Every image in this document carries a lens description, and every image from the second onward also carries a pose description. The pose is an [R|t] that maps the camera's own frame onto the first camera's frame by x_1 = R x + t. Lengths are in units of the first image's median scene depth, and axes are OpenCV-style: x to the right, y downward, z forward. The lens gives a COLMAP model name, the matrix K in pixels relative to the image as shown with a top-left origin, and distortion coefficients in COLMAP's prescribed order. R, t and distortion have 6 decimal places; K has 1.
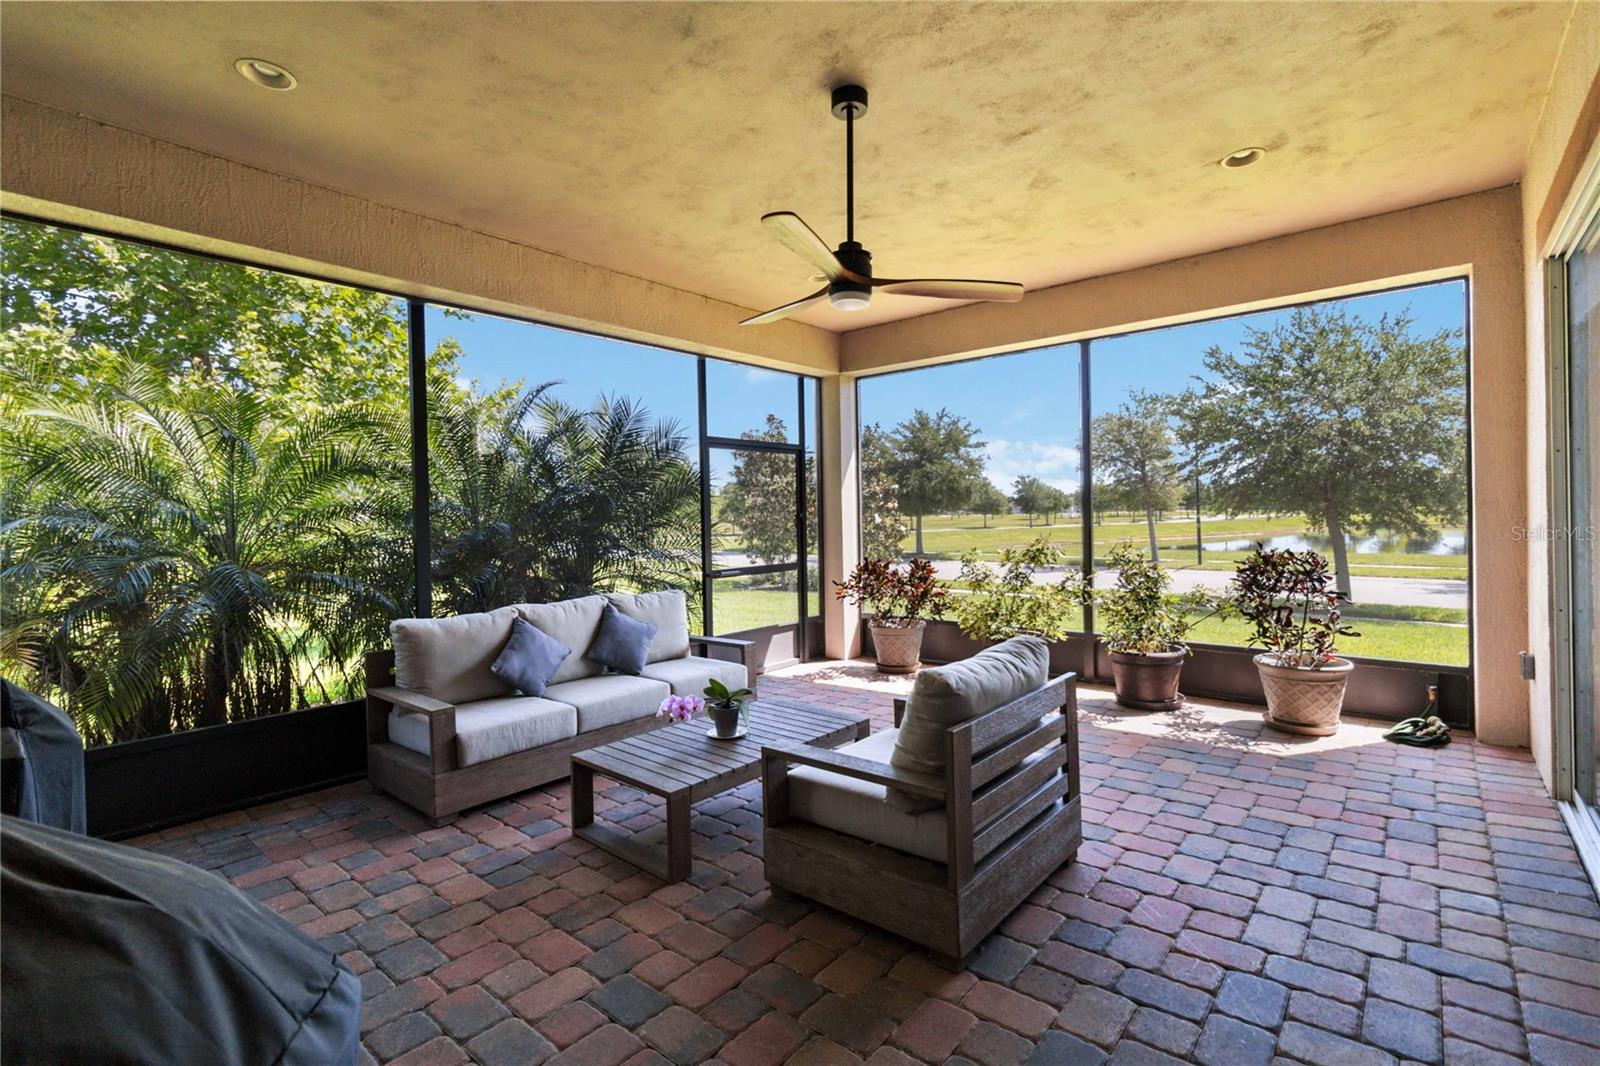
lens RADIAL K [[732.9, 0, 799.4], [0, 732.9, 521.1], [0, 0, 1]] dist [-0.001975, 0.000139]
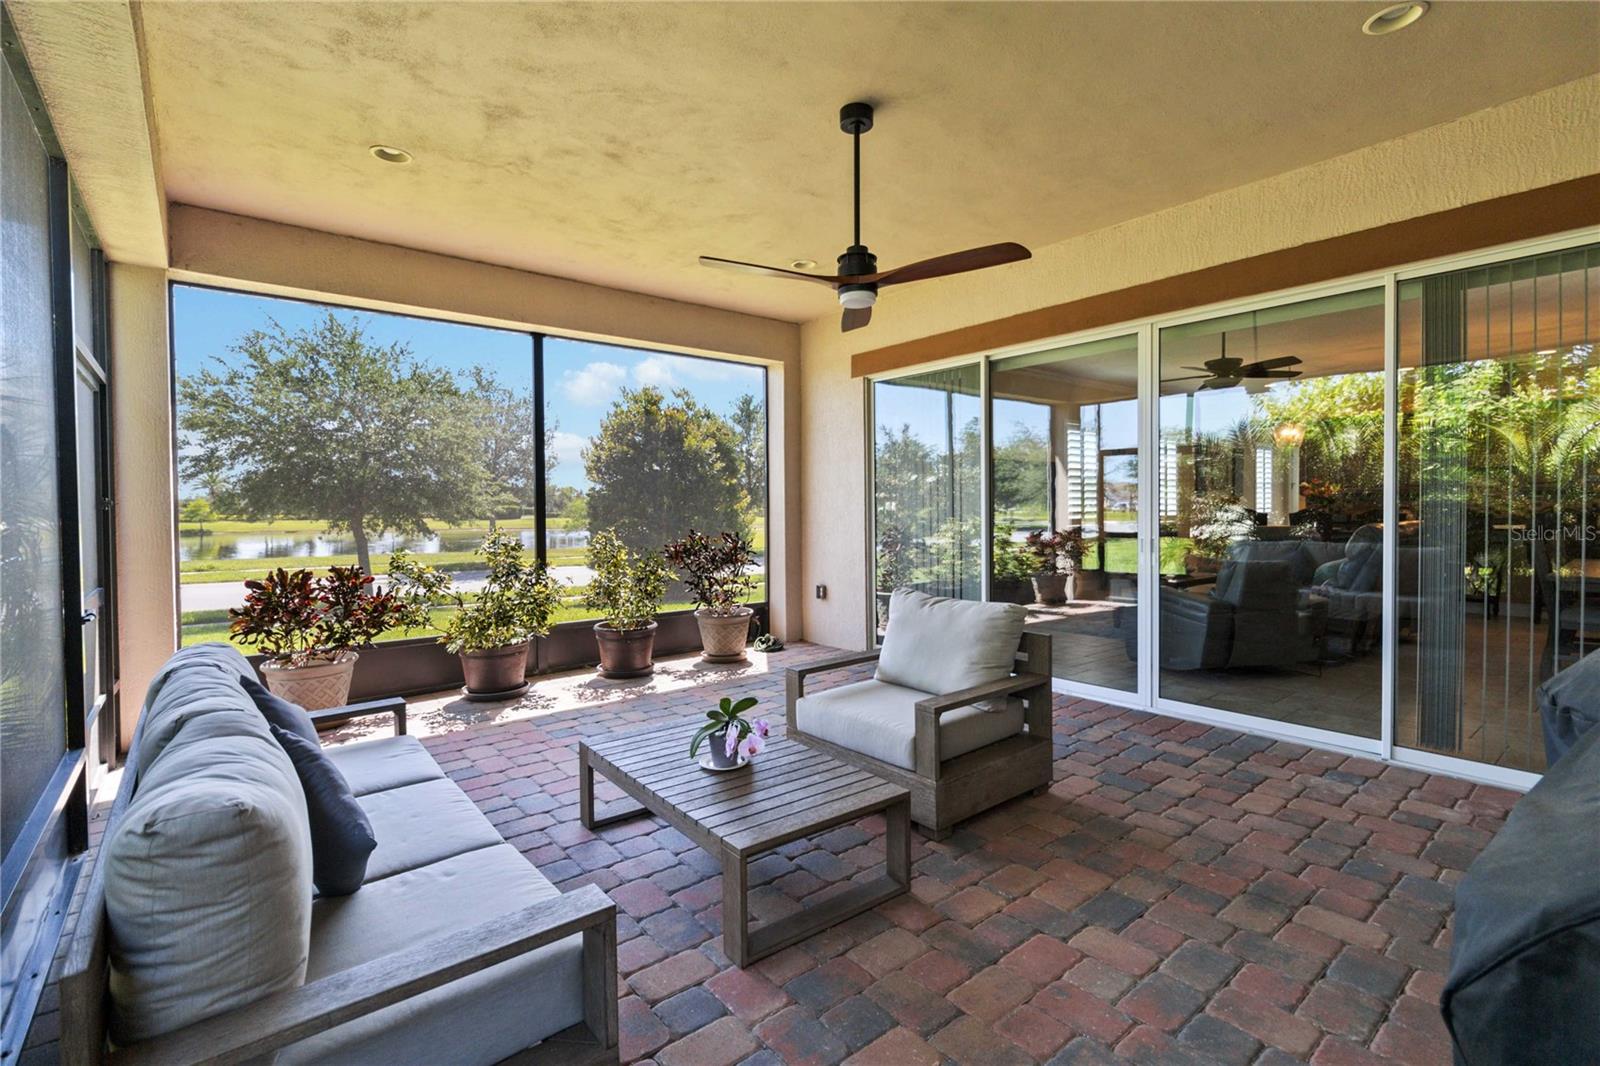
lens RADIAL K [[732.9, 0, 799.4], [0, 732.9, 521.1], [0, 0, 1]] dist [-0.001975, 0.000139]
pose [[0.181129, 0.002237, 0.983457, -0.687336], [0.008132, 0.999960, -0.003772, 0.021858], [-0.983426, 0.008681, 0.181104, 0.600692]]
